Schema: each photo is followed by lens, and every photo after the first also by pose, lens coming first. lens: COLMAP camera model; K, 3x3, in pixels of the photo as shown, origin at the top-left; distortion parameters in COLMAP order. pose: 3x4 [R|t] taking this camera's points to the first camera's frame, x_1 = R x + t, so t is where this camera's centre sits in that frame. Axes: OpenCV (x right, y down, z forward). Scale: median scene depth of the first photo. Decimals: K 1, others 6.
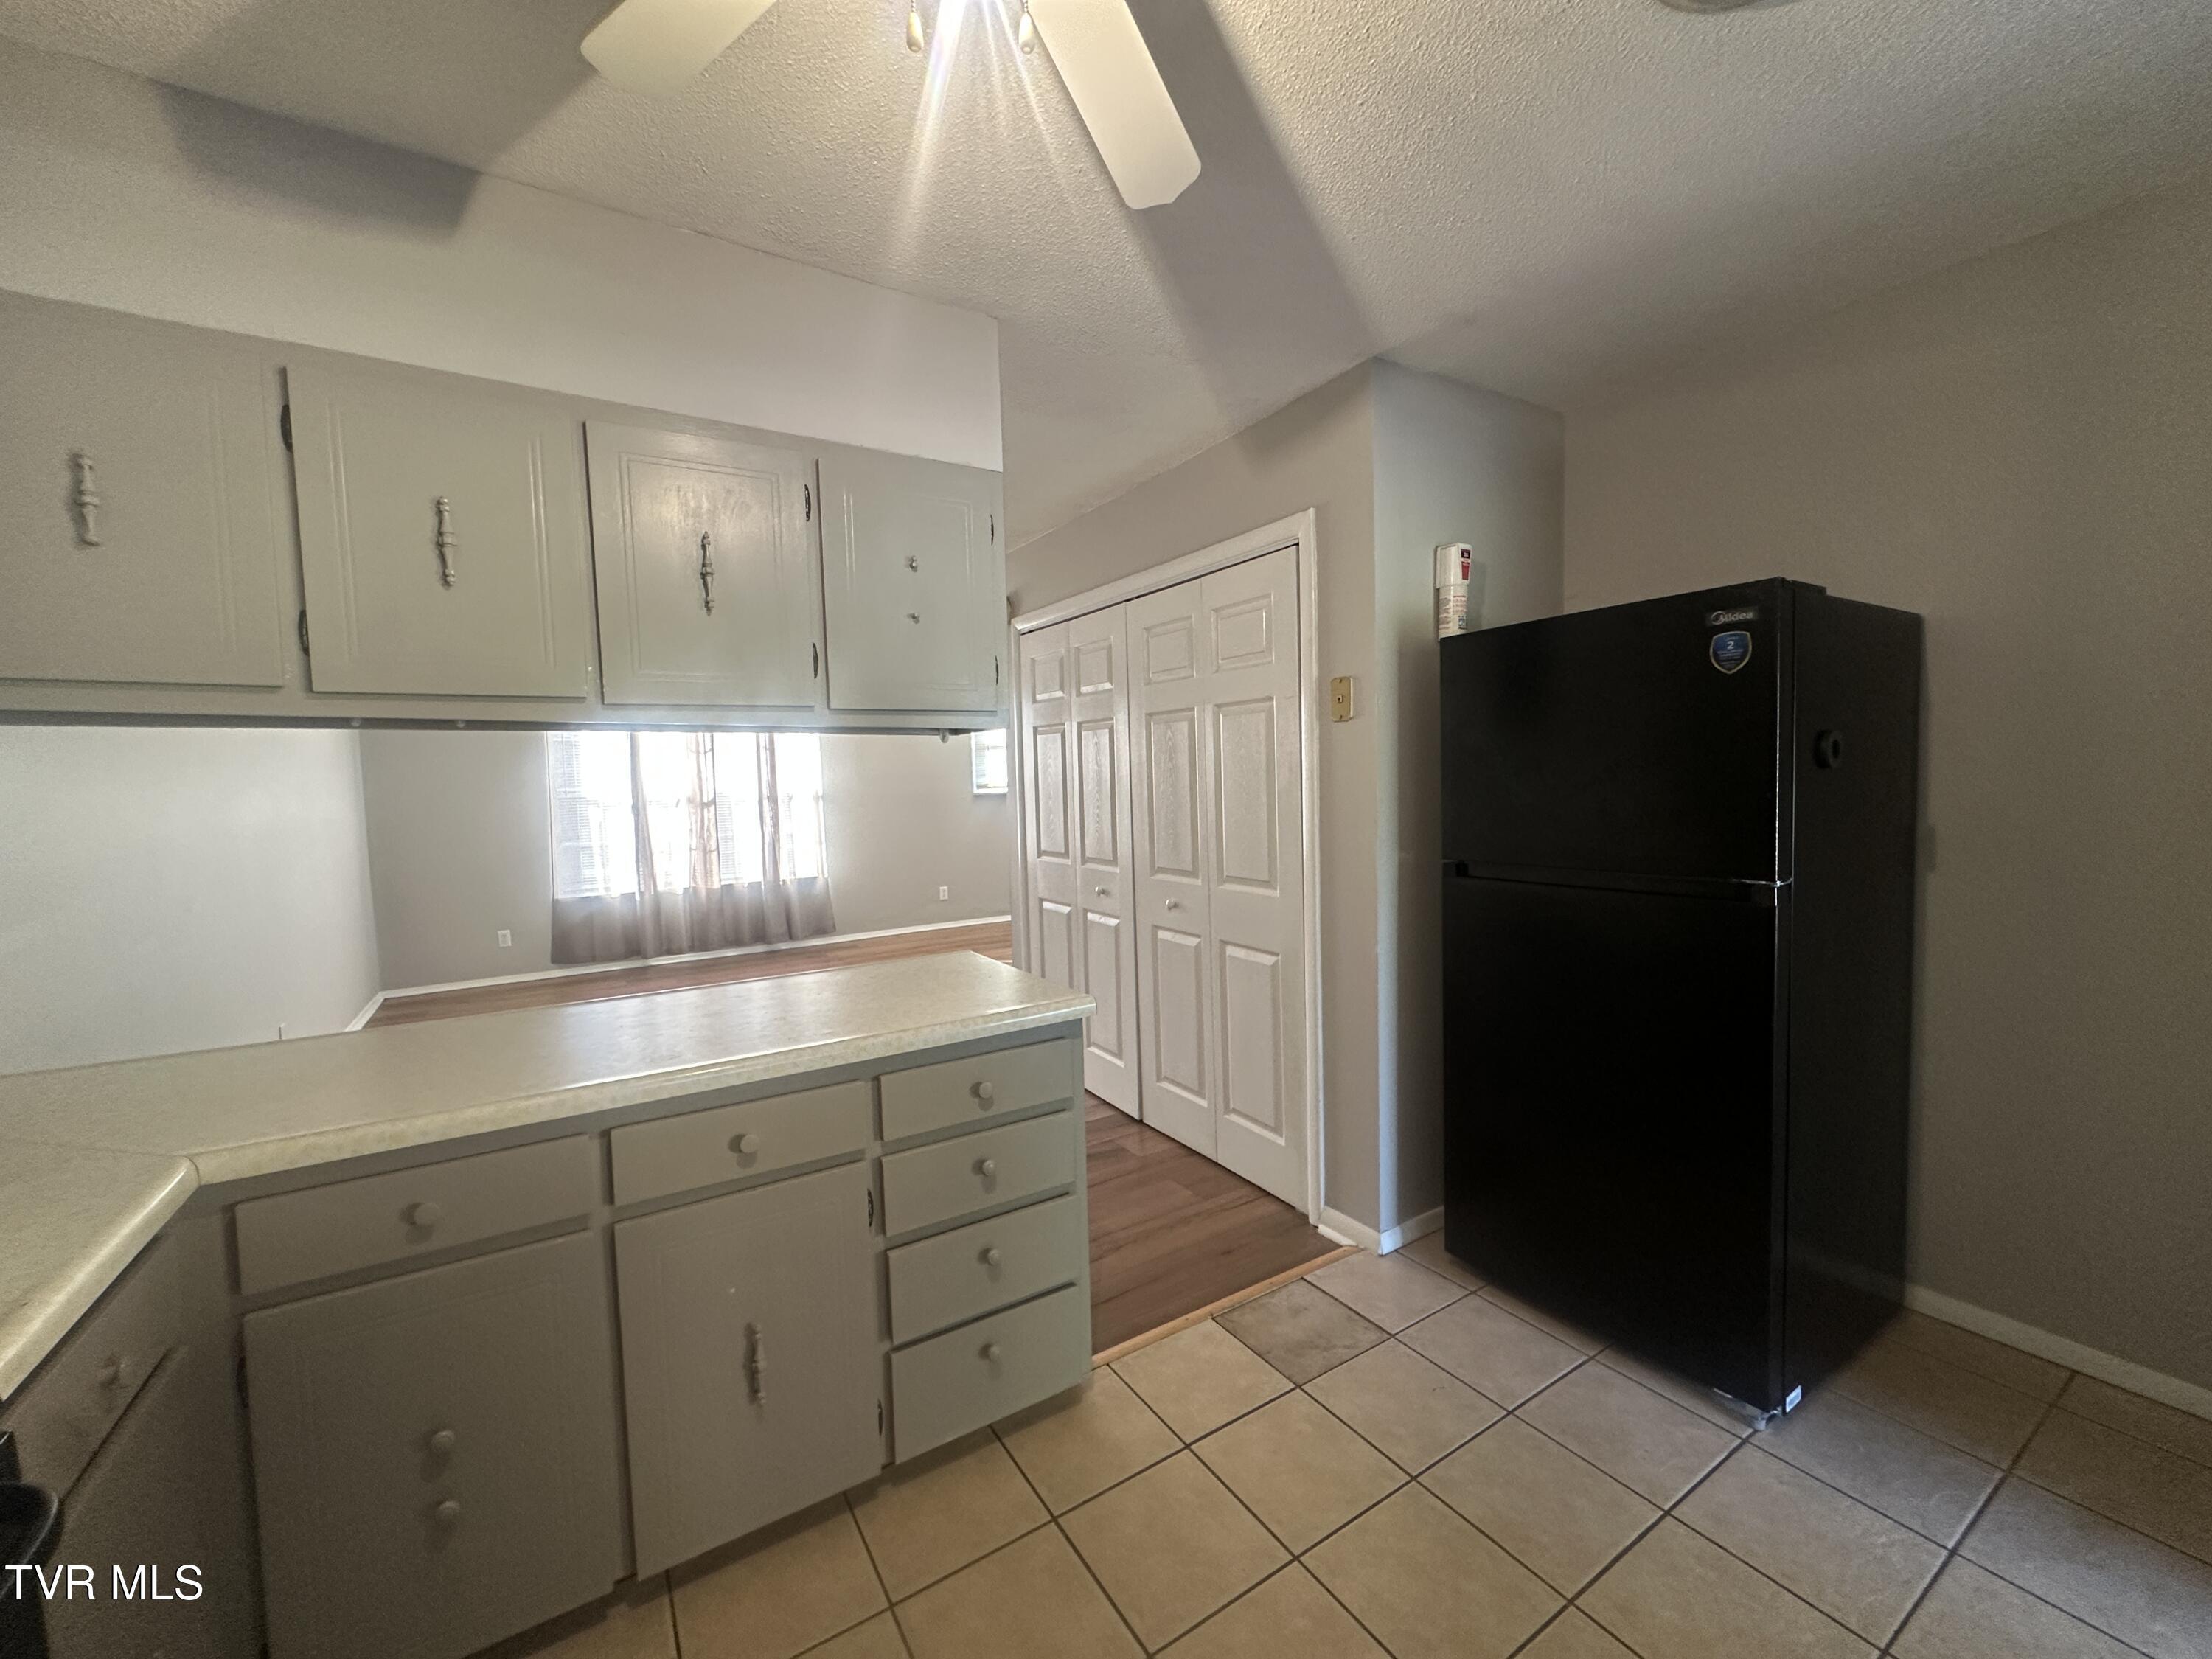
lens RADIAL K [[882.7, 0, 1106.0], [0, 882.7, 829.5], [0, 0, 1]] dist [-0.000250, 0.000117]
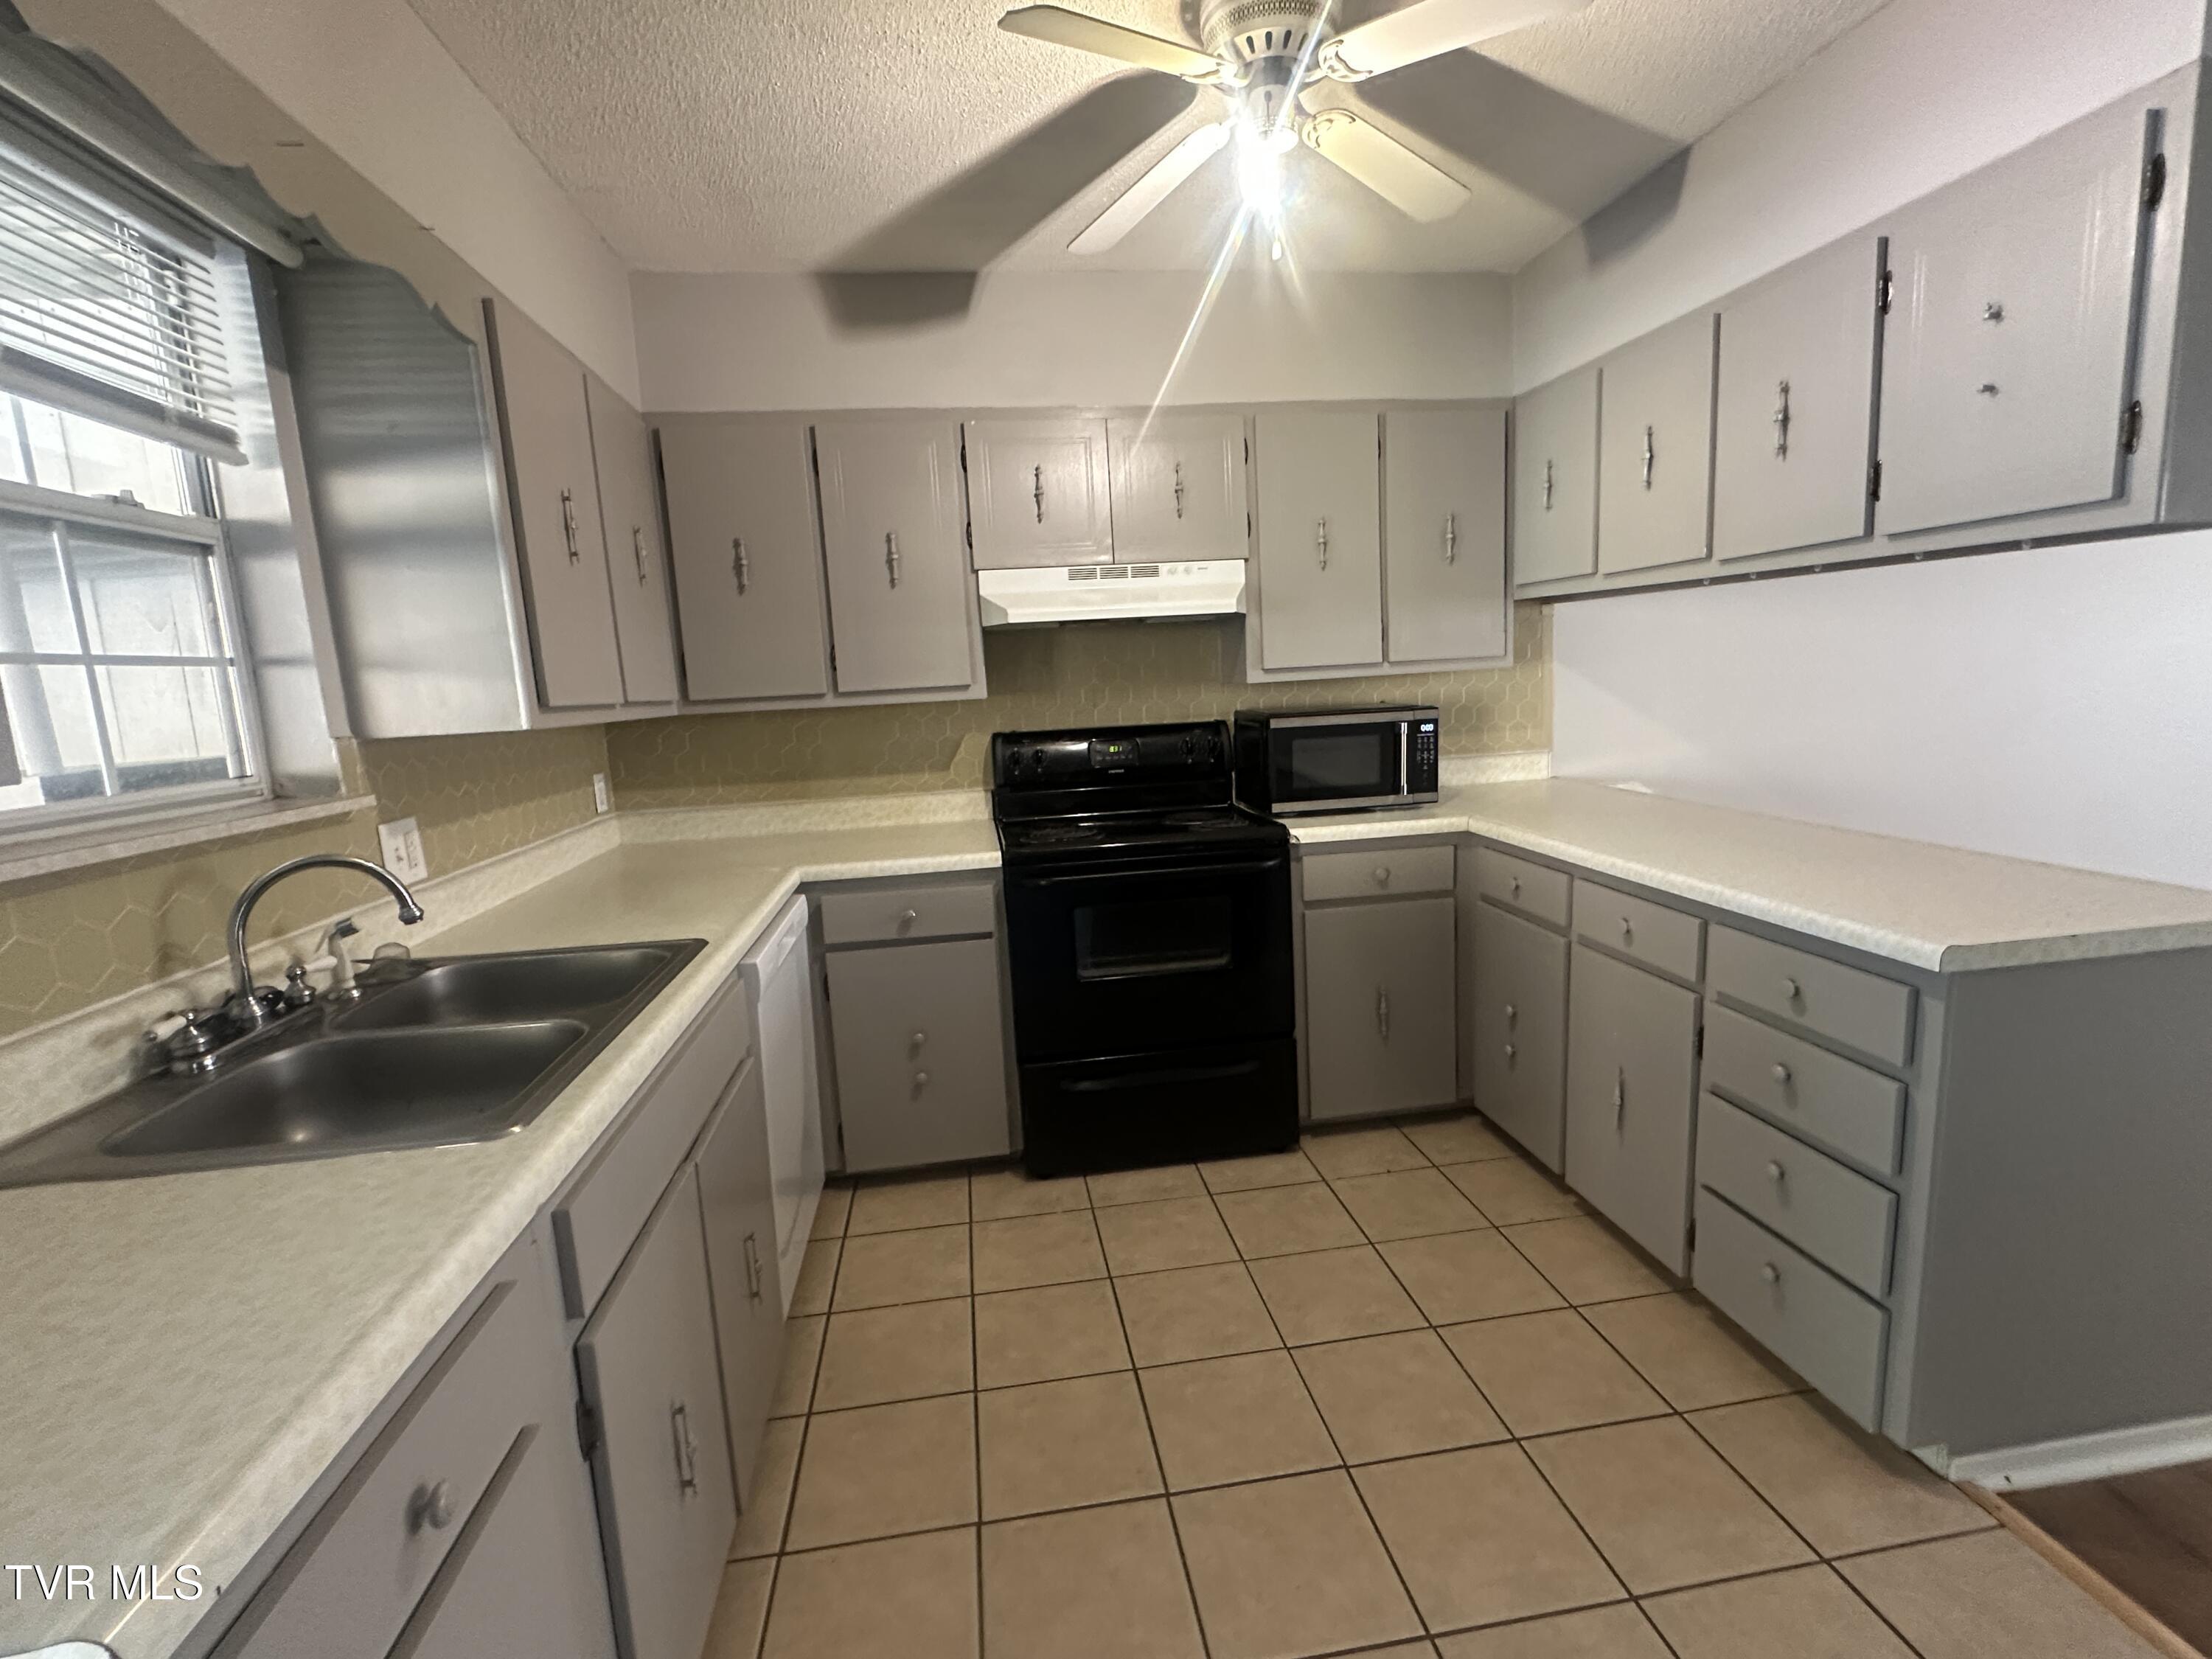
lens RADIAL K [[1022.8, 0, 1106.0], [0, 1022.8, 829.5], [0, 0, 1]] dist [0.003895, 0.000820]
pose [[-0.406649, 0.186374, -0.894372, 0.905300], [0.008395, 0.979691, 0.200337, -0.059468], [0.913546, 0.073958, -0.399955, 0.698119]]
